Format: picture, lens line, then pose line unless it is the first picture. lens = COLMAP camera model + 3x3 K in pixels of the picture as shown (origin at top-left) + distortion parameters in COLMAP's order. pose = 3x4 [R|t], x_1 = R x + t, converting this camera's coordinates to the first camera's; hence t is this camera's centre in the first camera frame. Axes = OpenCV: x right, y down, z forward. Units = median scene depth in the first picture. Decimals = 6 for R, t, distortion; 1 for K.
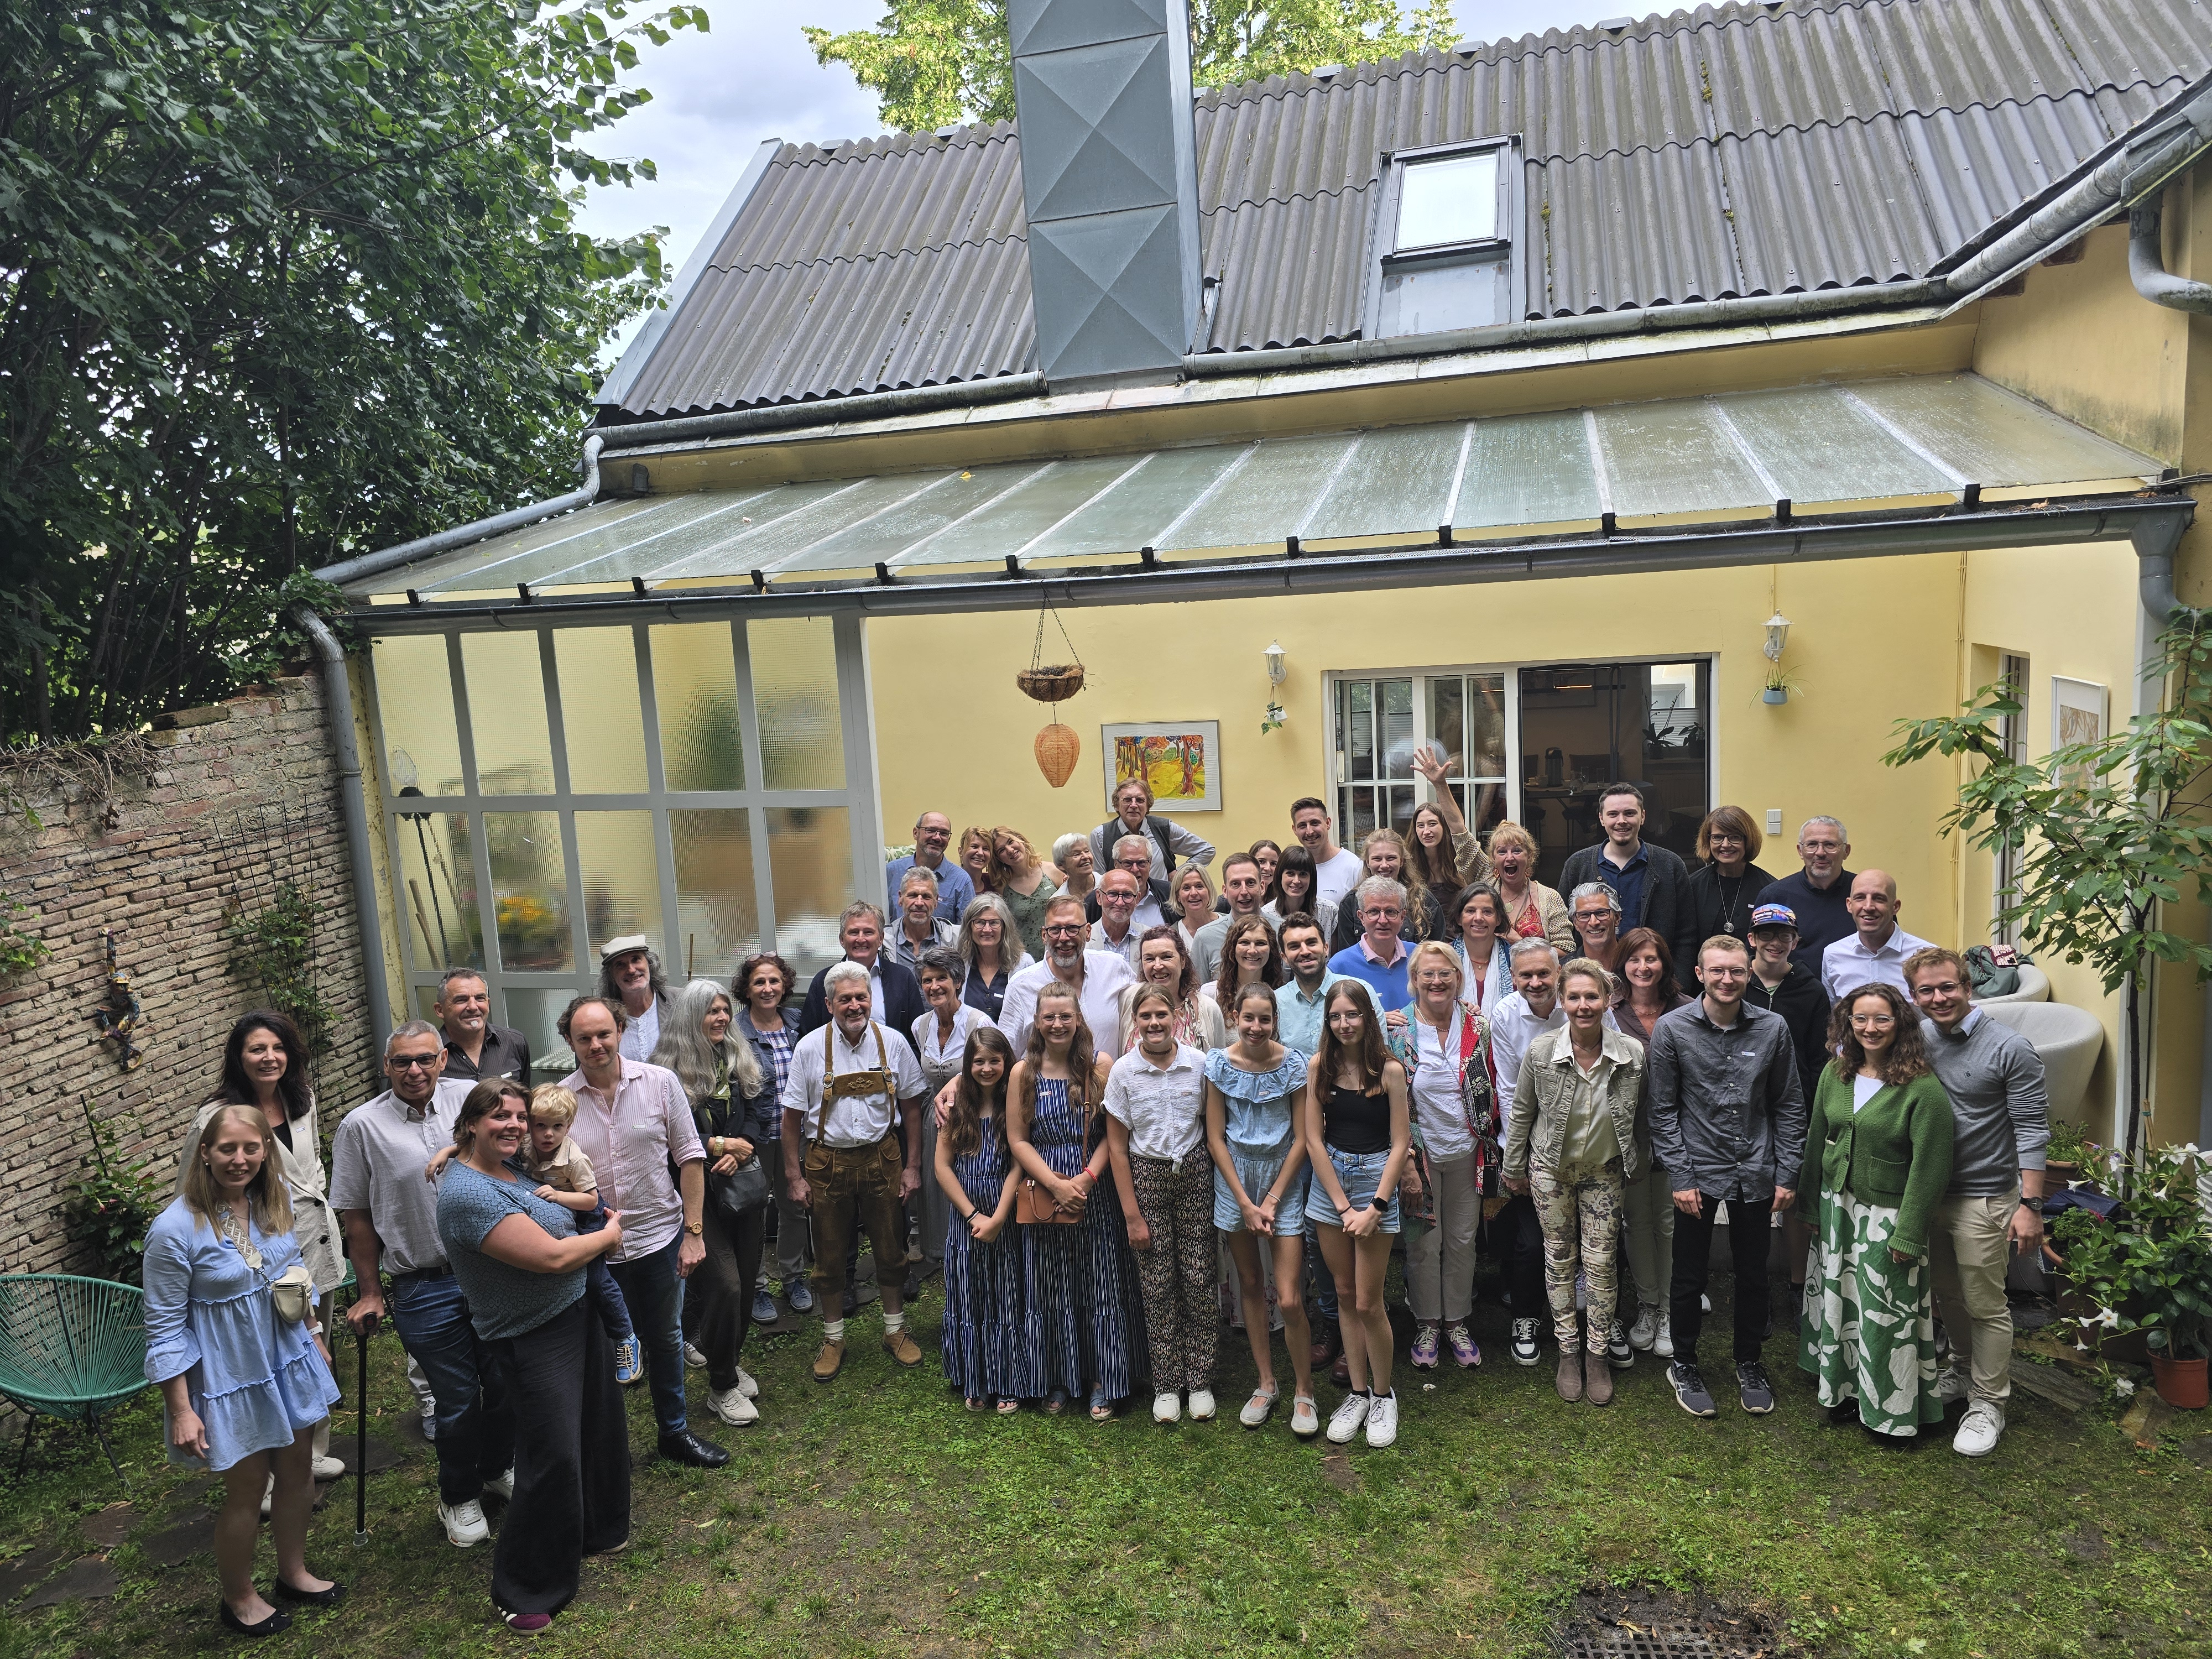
lens RADIAL K [[1513.0, 0, 1134.8], [0, 1513.0, 833.8], [0, 0, 1]] dist [0.050263, -0.031372]
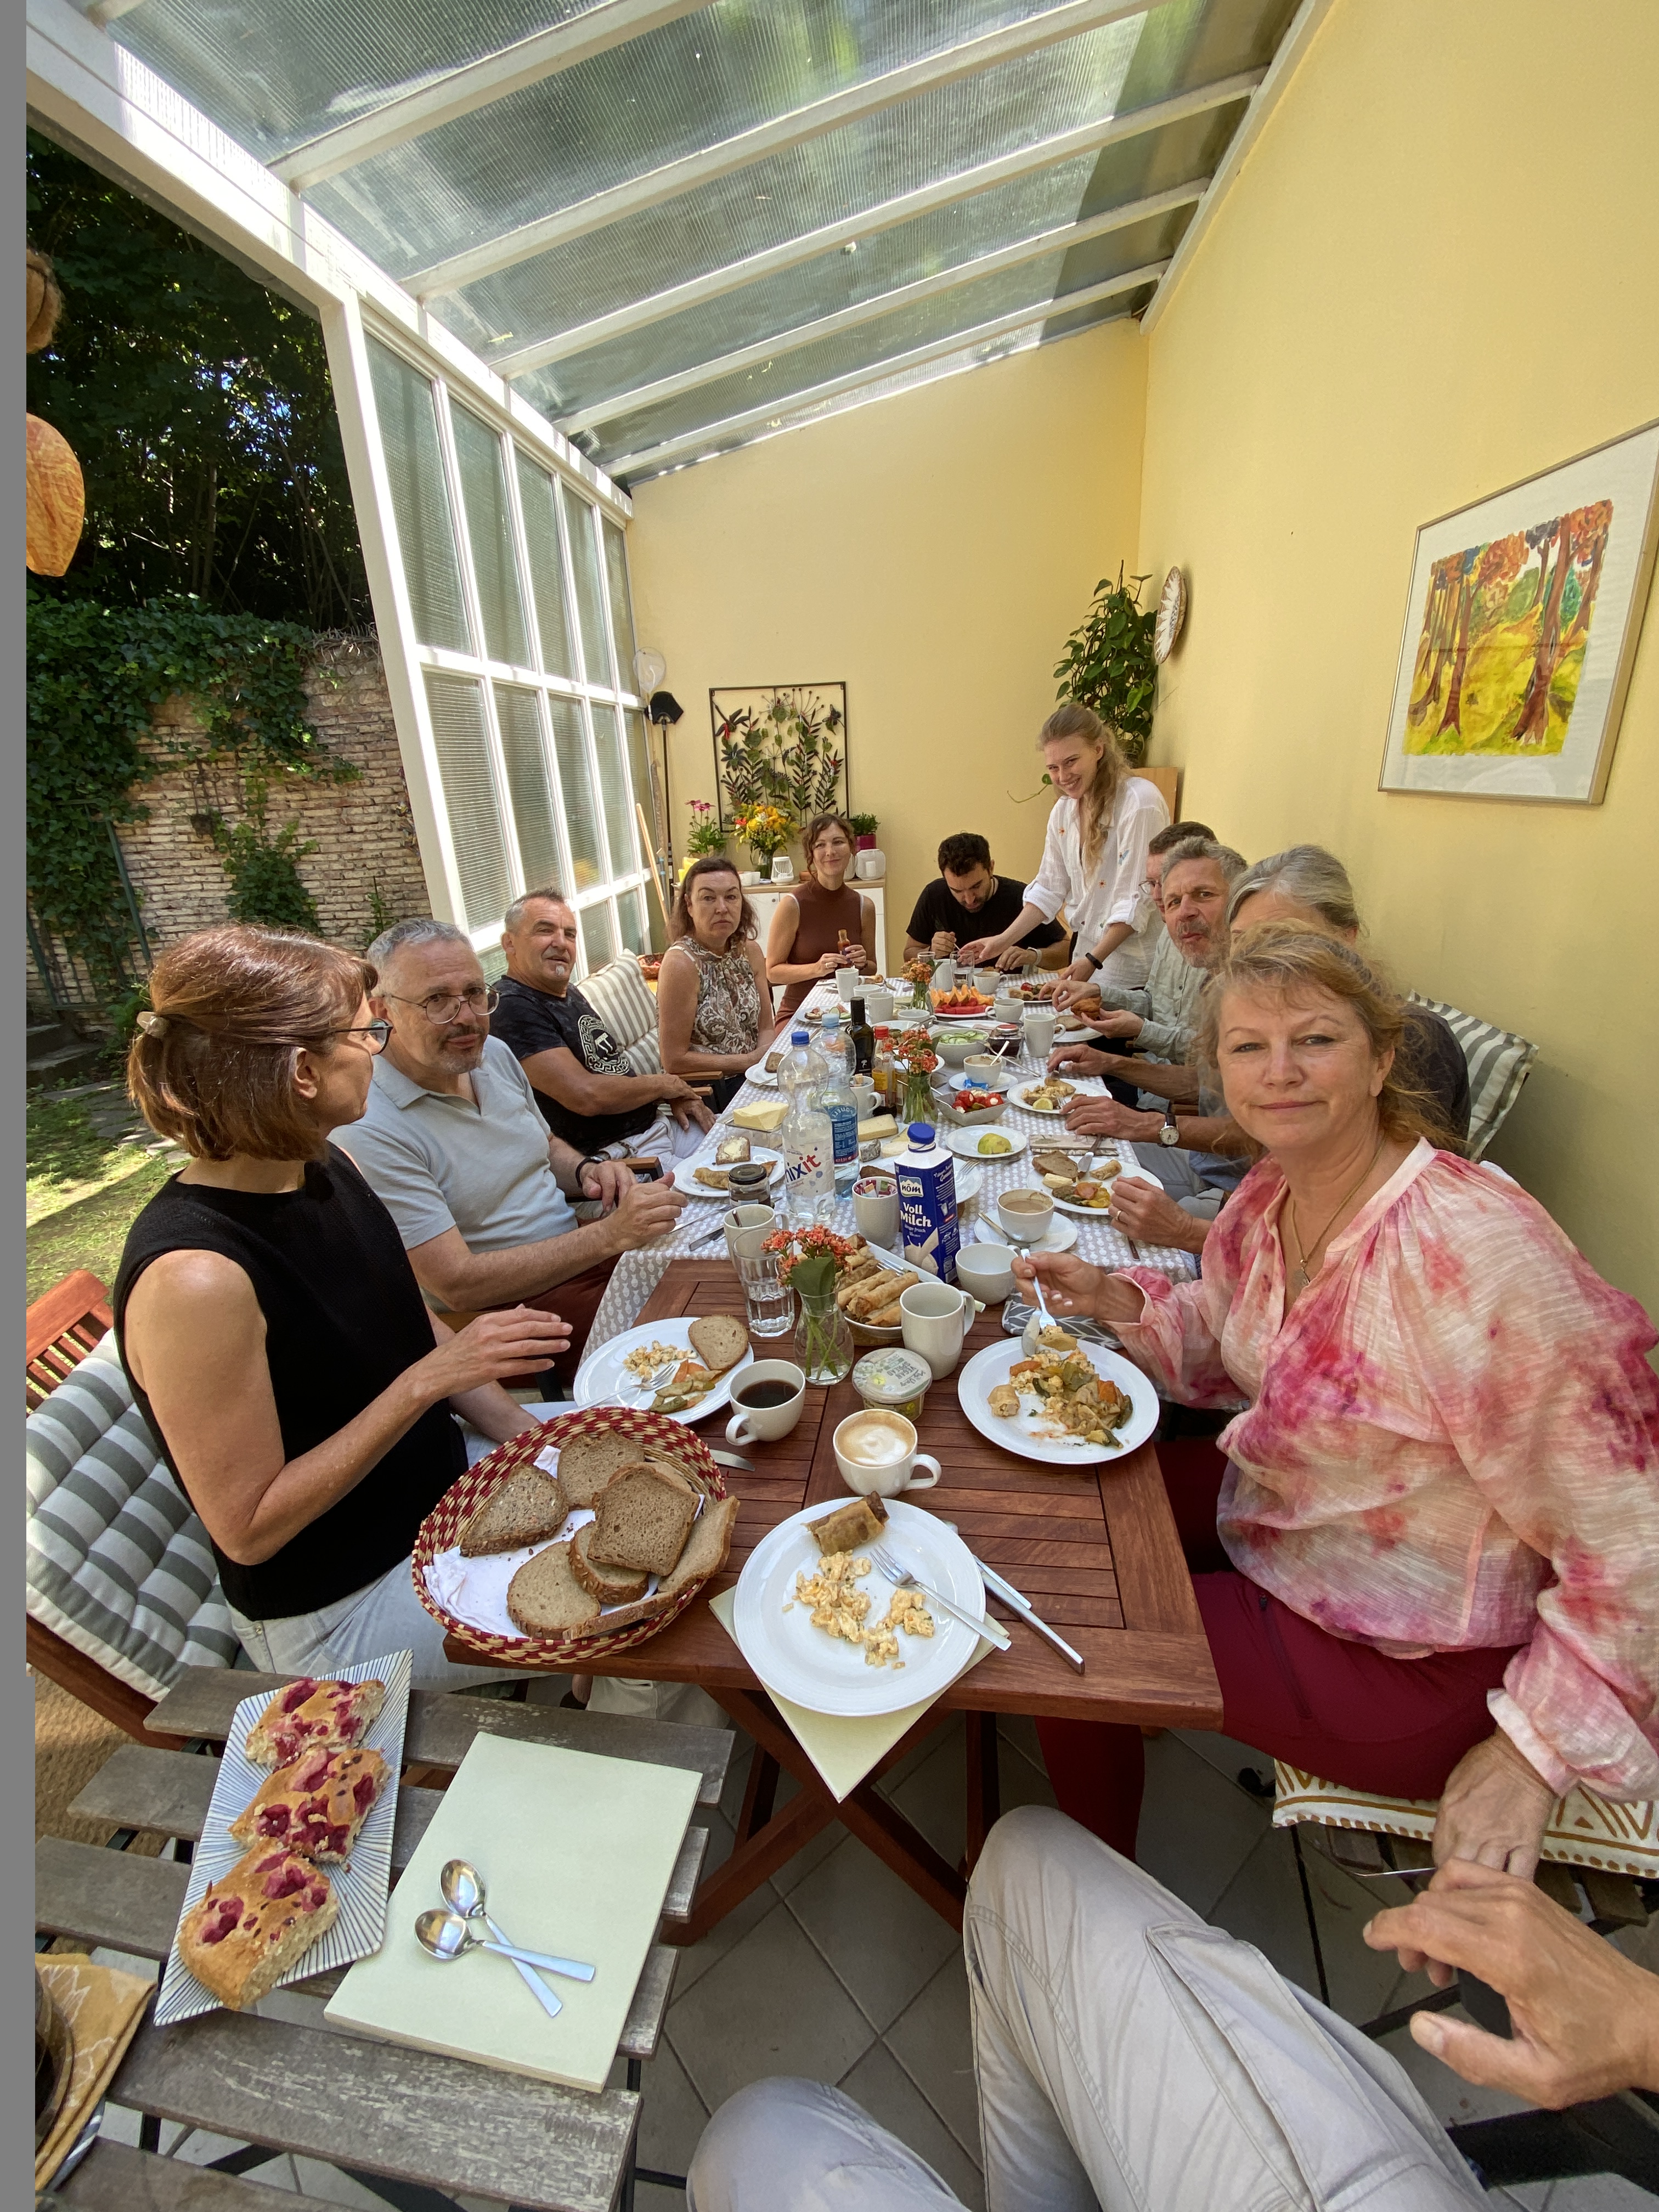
lens RADIAL K [[905.2, 0, 809.1], [0, 905.2, 1106.7], [0, 0, 1]] dist [0.017389, -0.002493]
pose [[0.156277, 0.393767, -0.905829, 0.253105], [-0.114543, 0.918134, 0.379354, -0.014233], [0.981049, 0.044472, 0.188586, 1.000189]]
